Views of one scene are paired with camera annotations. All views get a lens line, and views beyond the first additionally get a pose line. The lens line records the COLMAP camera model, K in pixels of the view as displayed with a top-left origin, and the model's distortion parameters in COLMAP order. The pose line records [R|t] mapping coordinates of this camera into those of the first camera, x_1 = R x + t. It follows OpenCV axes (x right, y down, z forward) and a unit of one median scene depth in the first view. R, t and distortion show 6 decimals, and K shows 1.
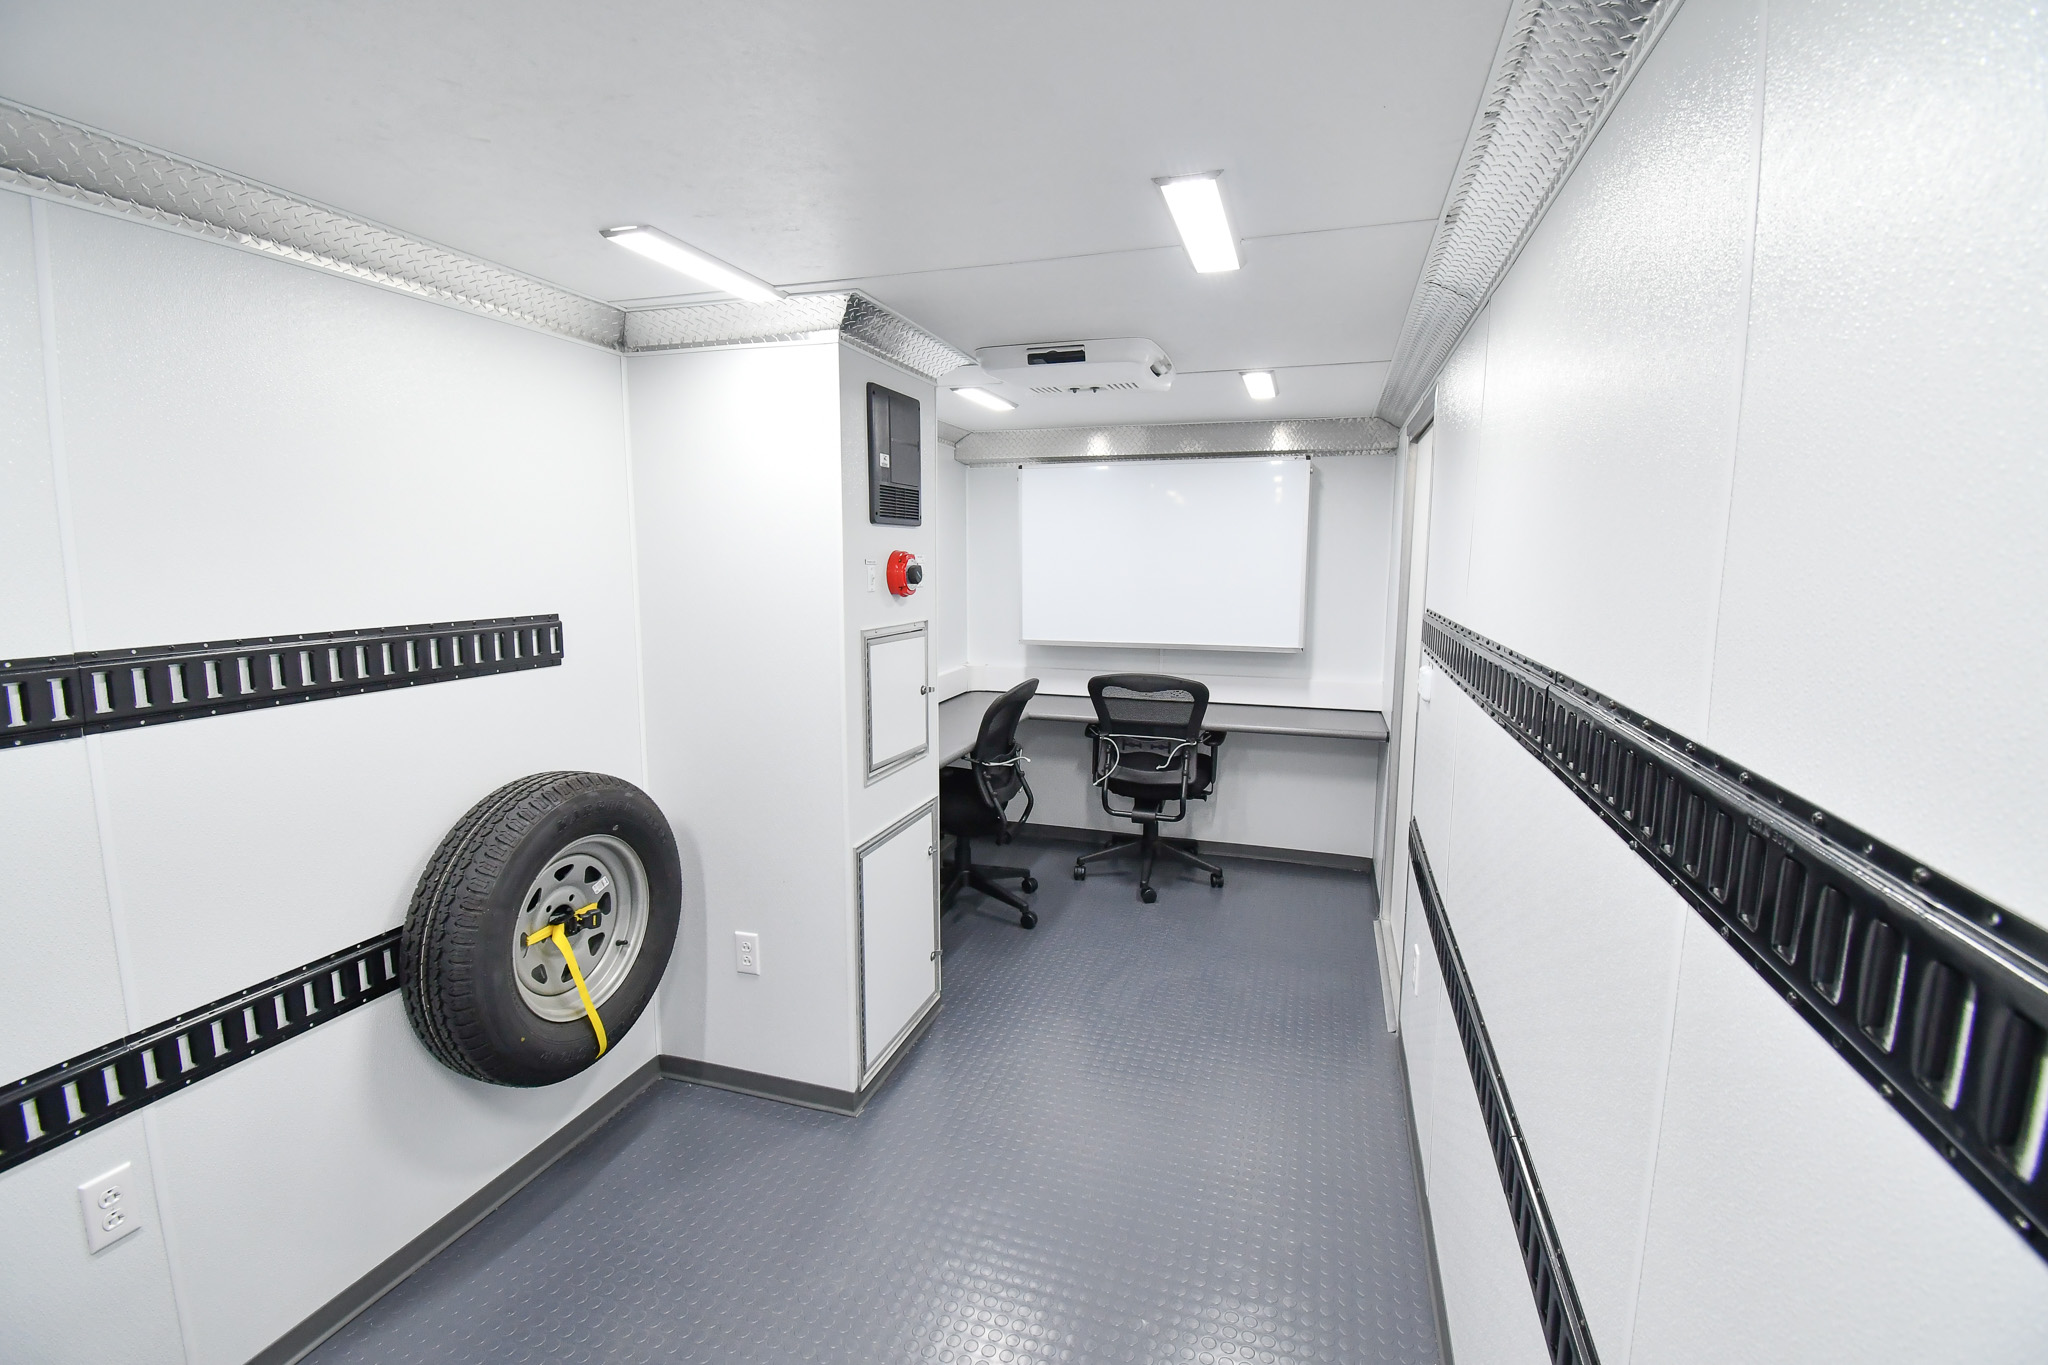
lens RADIAL K [[908.6, 0, 1036.2], [0, 908.6, 679.8], [0, 0, 1]] dist [0.023755, -0.026858]
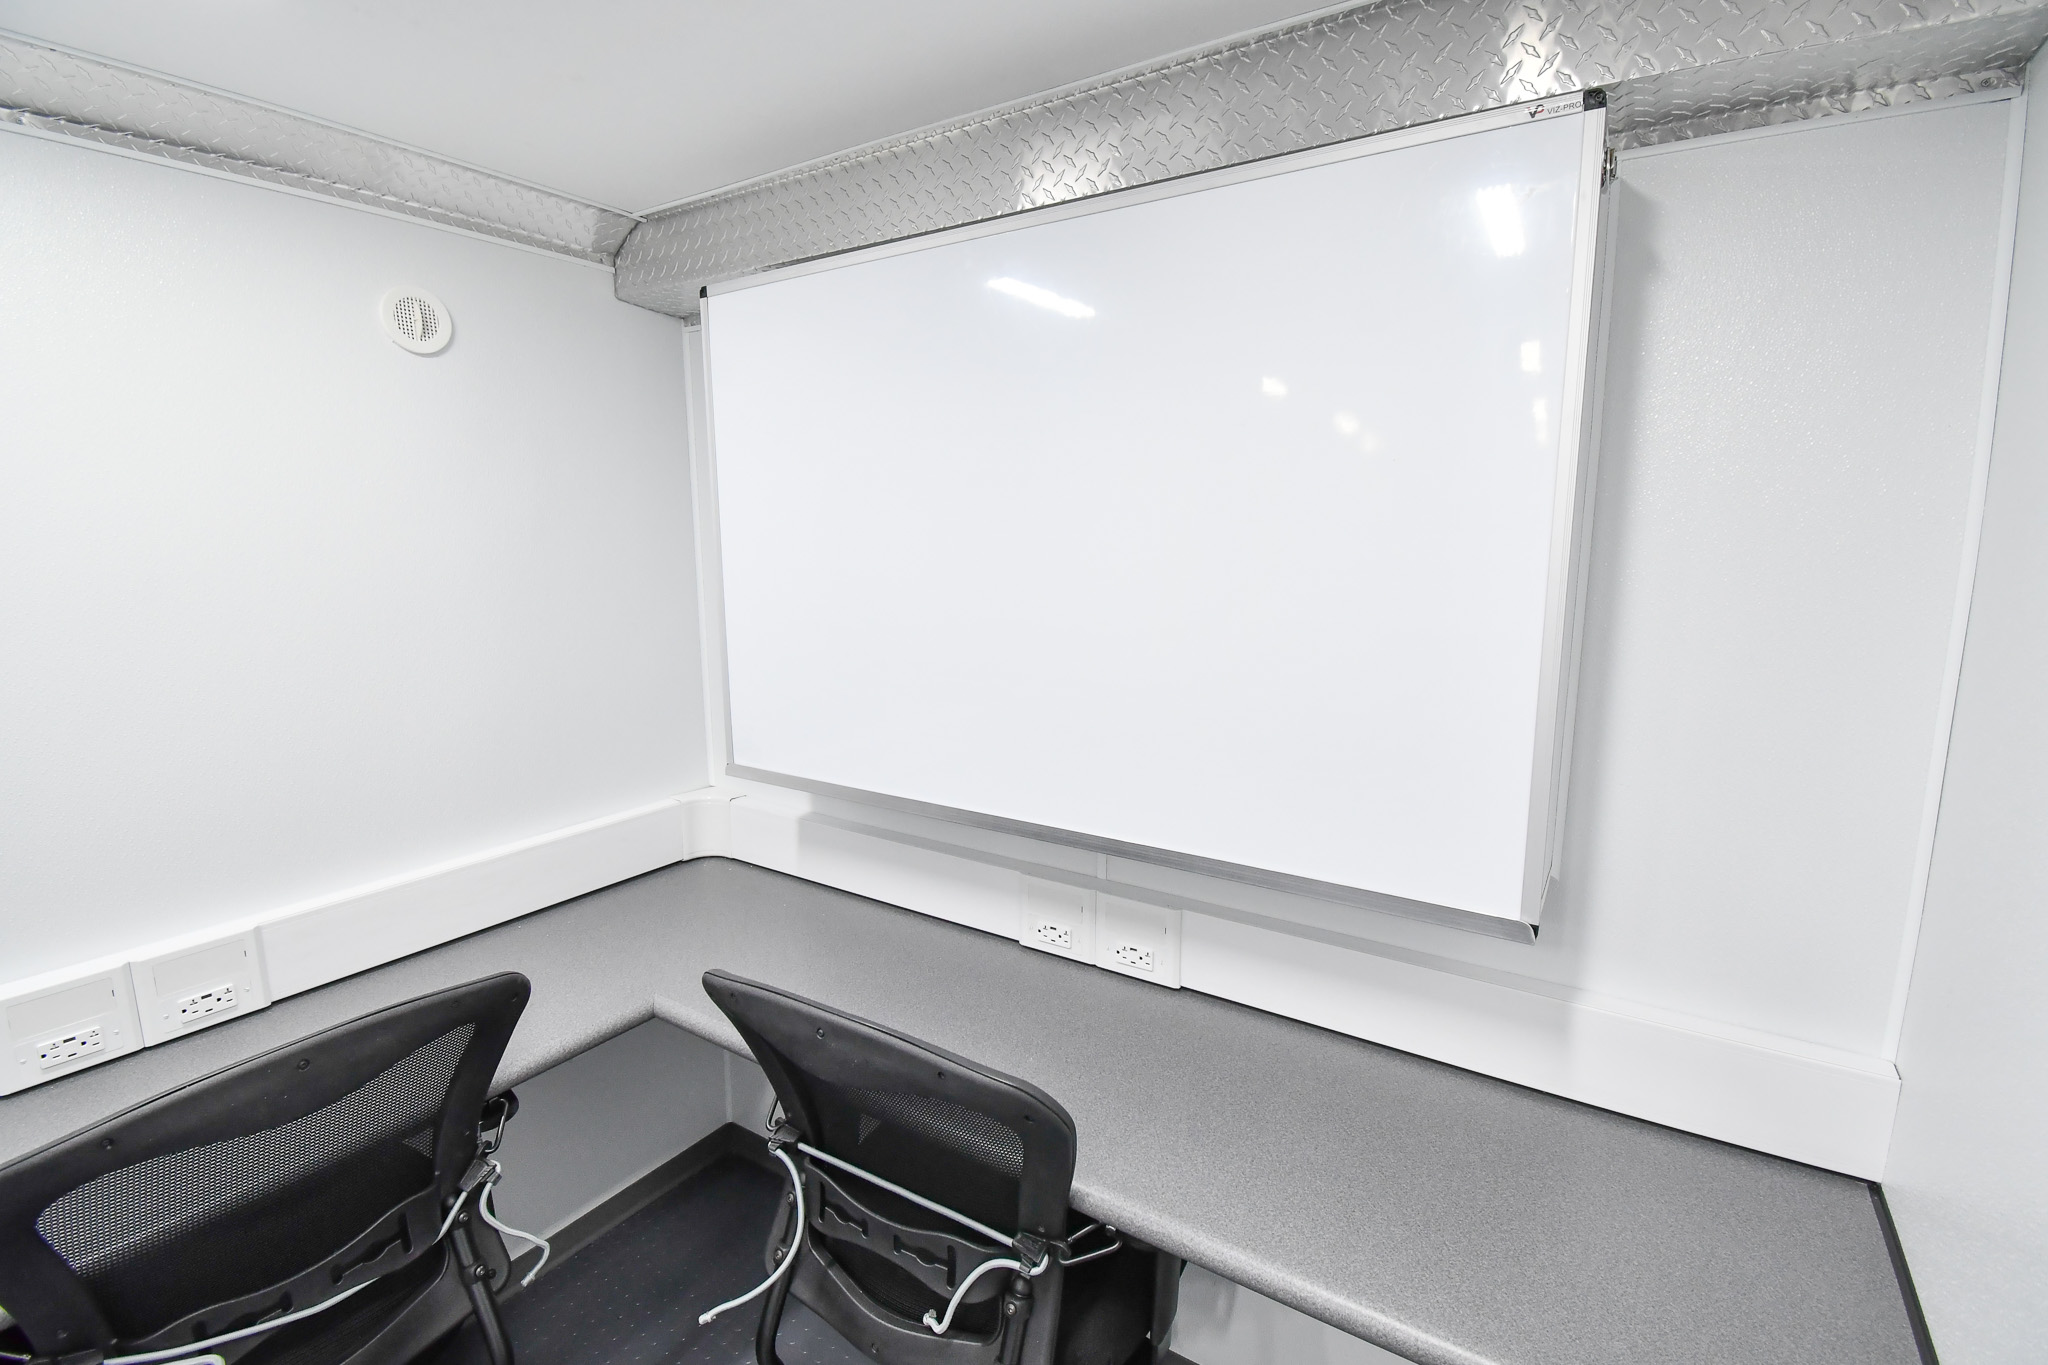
lens RADIAL K [[917.8, 0, 1024.0], [0, 917.8, 682.5], [0, 0, 1]] dist [0.022068, -0.027904]
pose [[0.959837, 0.042777, -0.277279, 0.396267], [-0.038030, 0.999024, 0.022477, -0.173740], [0.277969, -0.011029, 0.960527, 1.279263]]
